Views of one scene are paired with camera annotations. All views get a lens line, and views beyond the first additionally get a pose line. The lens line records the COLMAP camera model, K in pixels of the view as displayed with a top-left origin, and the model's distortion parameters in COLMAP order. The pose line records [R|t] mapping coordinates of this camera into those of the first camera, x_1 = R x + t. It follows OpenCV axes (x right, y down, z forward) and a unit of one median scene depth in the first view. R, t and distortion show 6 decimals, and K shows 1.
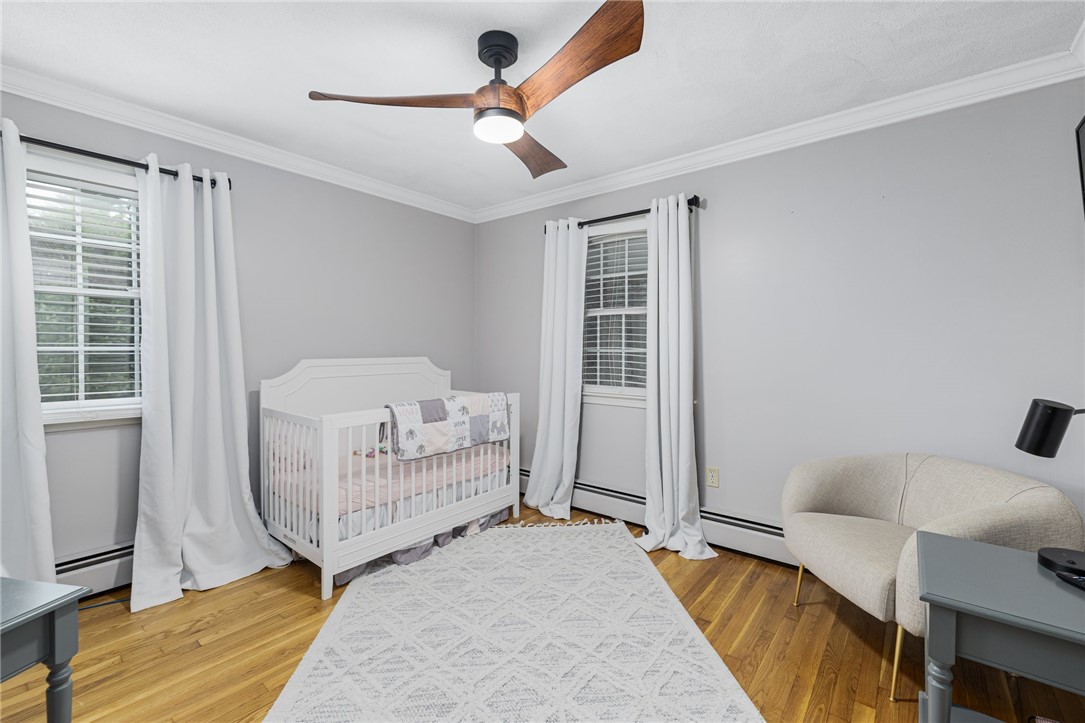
lens RADIAL K [[461.8, 0, 537.2], [0, 461.8, 359.2], [0, 0, 1]] dist [0.002269, 0.000541]
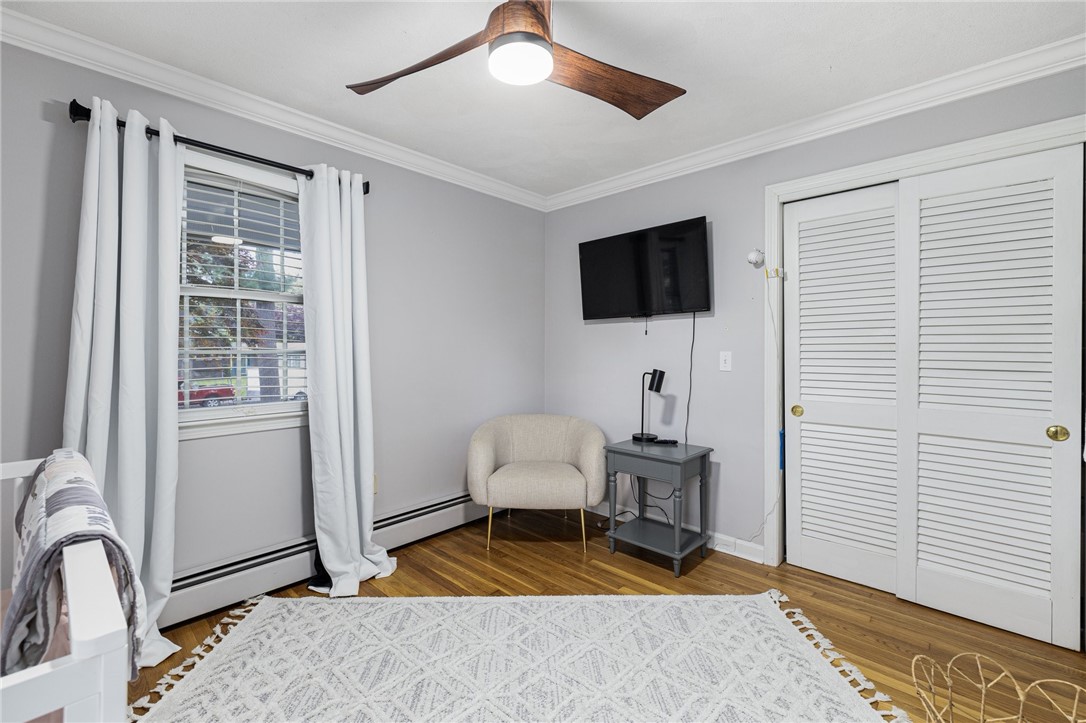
lens RADIAL K [[462.2, 0, 538.2], [0, 462.2, 350.0], [0, 0, 1]] dist [0.002269, 0.000541]
pose [[0.064399, -0.002921, 0.997920, -0.566248], [0.026553, 0.999647, 0.001213, -0.012023], [-0.997571, 0.026419, 0.064454, 0.619489]]
